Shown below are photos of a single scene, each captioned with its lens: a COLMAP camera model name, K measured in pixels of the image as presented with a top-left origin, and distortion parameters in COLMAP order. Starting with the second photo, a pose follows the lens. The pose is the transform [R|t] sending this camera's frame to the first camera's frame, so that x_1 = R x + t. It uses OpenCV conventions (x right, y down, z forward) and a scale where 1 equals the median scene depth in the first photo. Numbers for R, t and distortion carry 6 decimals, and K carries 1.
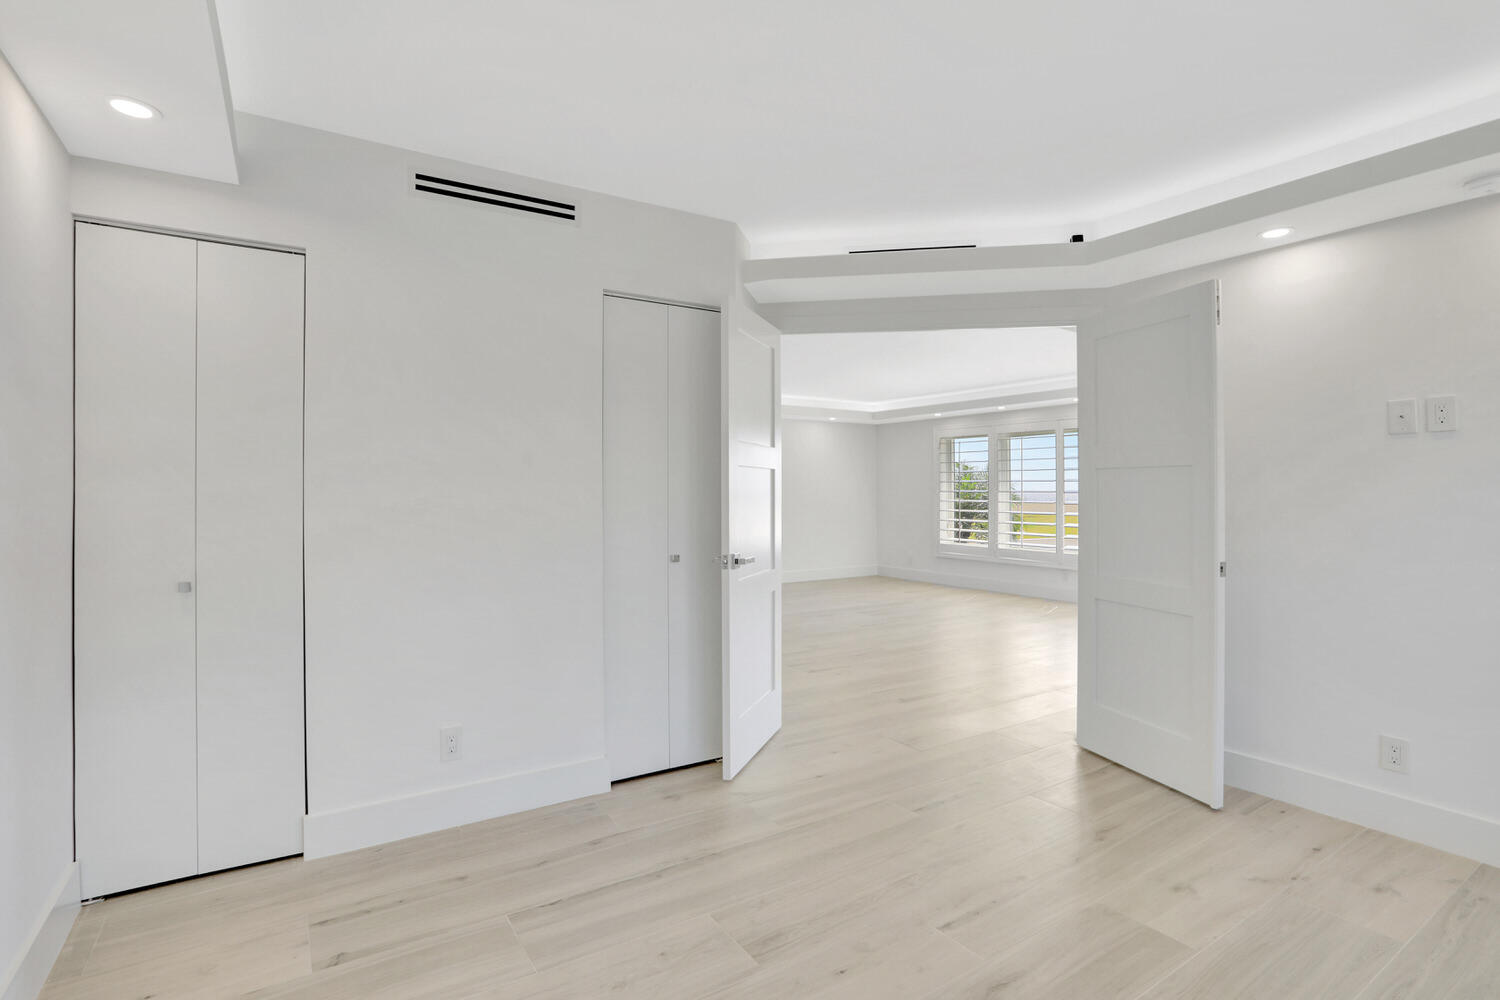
lens RADIAL K [[736.5, 0, 750.5], [0, 736.5, 492.9], [0, 0, 1]] dist [-0.050426, 0.013545]
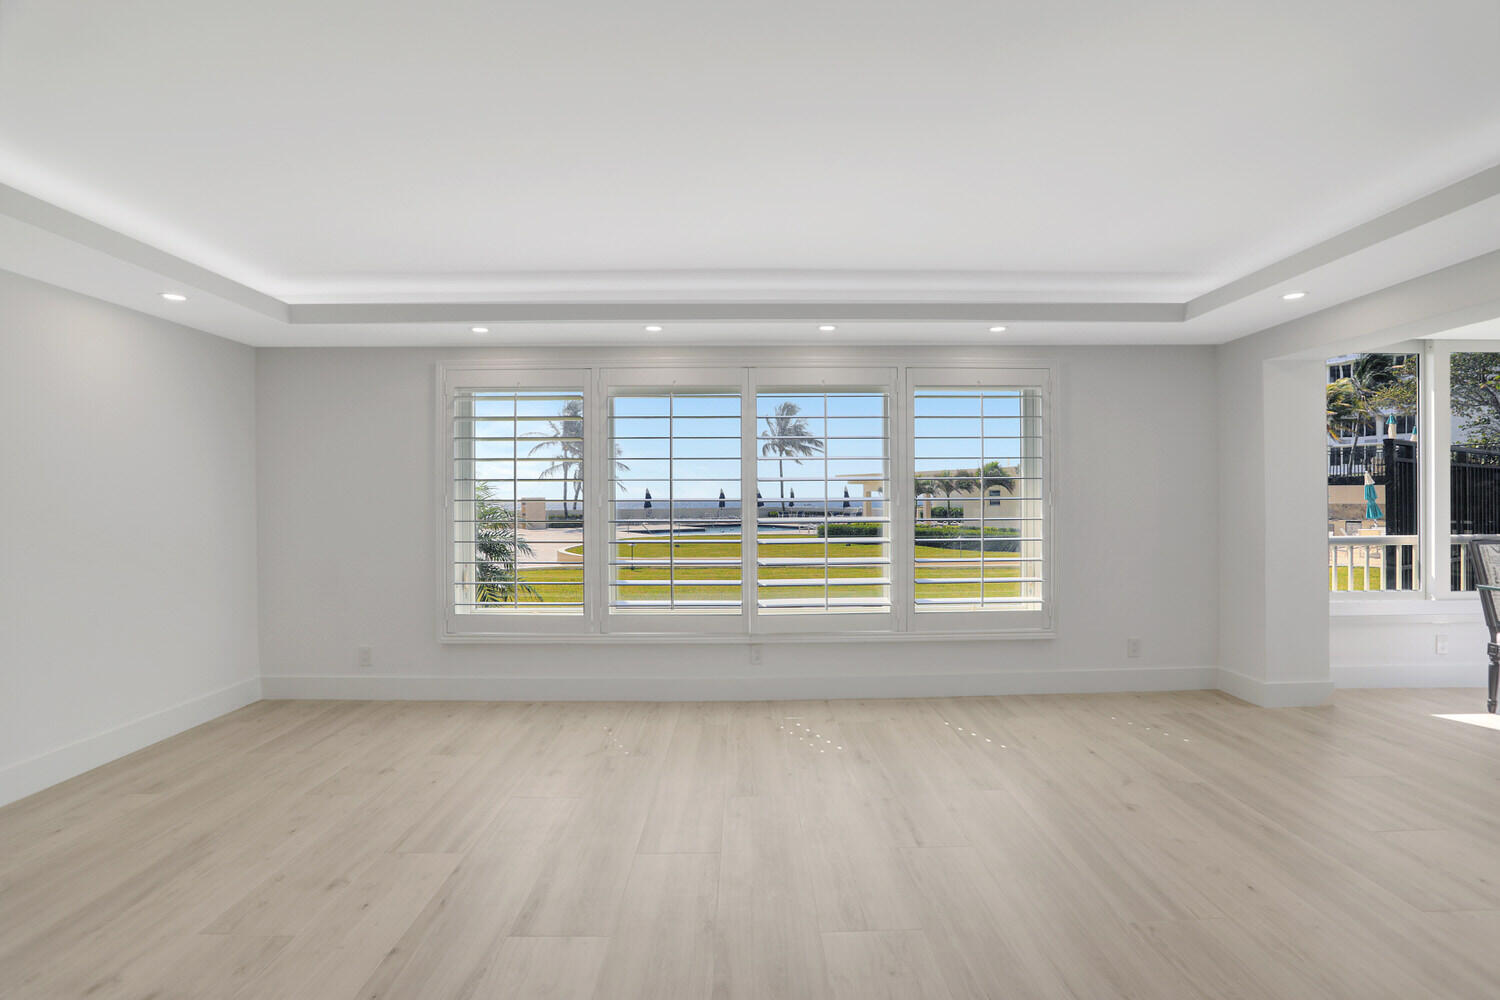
lens RADIAL K [[736.5, 0, 759.8], [0, 736.5, 497.3], [0, 0, 1]] dist [-0.050426, 0.013545]
pose [[0.535421, -0.002375, 0.844582, -0.027737], [0.008654, 0.999959, -0.002675, -0.001812], [-0.844541, 0.008741, 0.535420, 0.600842]]
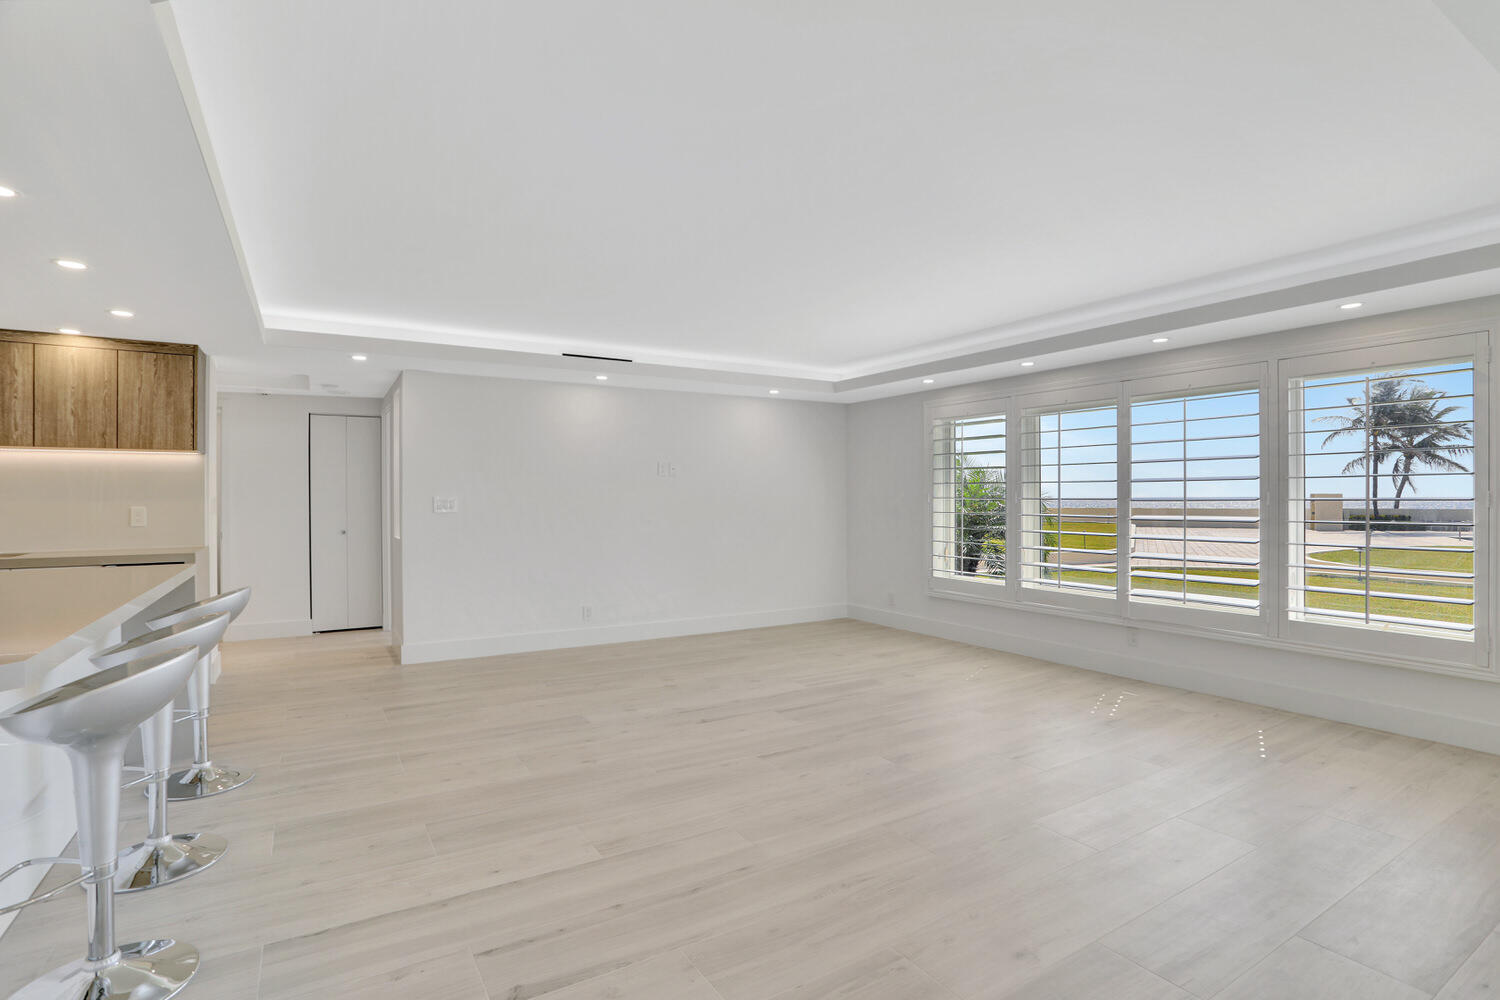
lens RADIAL K [[736.5, 0, 750.4], [0, 736.5, 501.7], [0, 0, 1]] dist [-0.050426, 0.013545]
pose [[0.999662, -0.003391, -0.025794, 0.110574], [0.003495, 0.999986, 0.003973, -0.002300], [0.025780, -0.004062, 0.999659, 0.332334]]
